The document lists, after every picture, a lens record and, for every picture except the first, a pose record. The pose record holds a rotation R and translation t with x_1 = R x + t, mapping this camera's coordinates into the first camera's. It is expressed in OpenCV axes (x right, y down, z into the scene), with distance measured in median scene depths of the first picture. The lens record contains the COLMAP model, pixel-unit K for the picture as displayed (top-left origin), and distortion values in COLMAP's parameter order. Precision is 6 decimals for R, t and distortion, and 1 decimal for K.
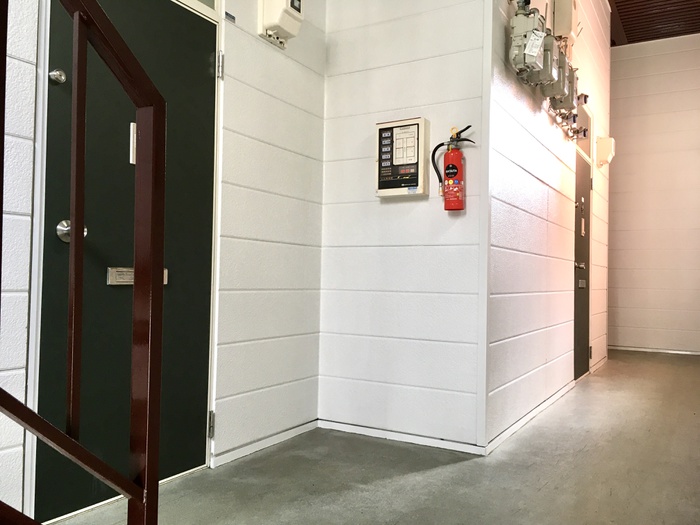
lens RADIAL K [[593.4, 0, 352.8], [0, 593.4, 264.4], [0, 0, 1]] dist [0.085153, -0.124454]
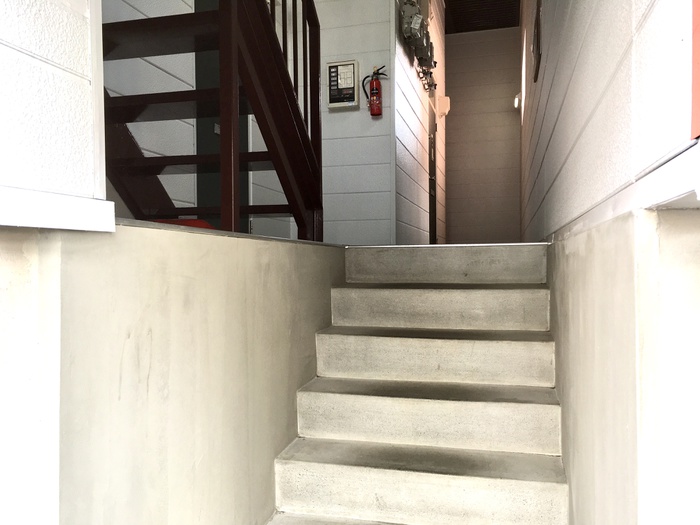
lens RADIAL K [[593.4, 0, 352.8], [0, 593.4, 264.4], [0, 0, 1]] dist [0.085153, -0.124454]
pose [[0.963192, -0.028580, 0.267290, -0.360894], [0.022427, 0.999409, 0.026047, 0.288281], [-0.267876, -0.019094, 0.963264, -0.646532]]
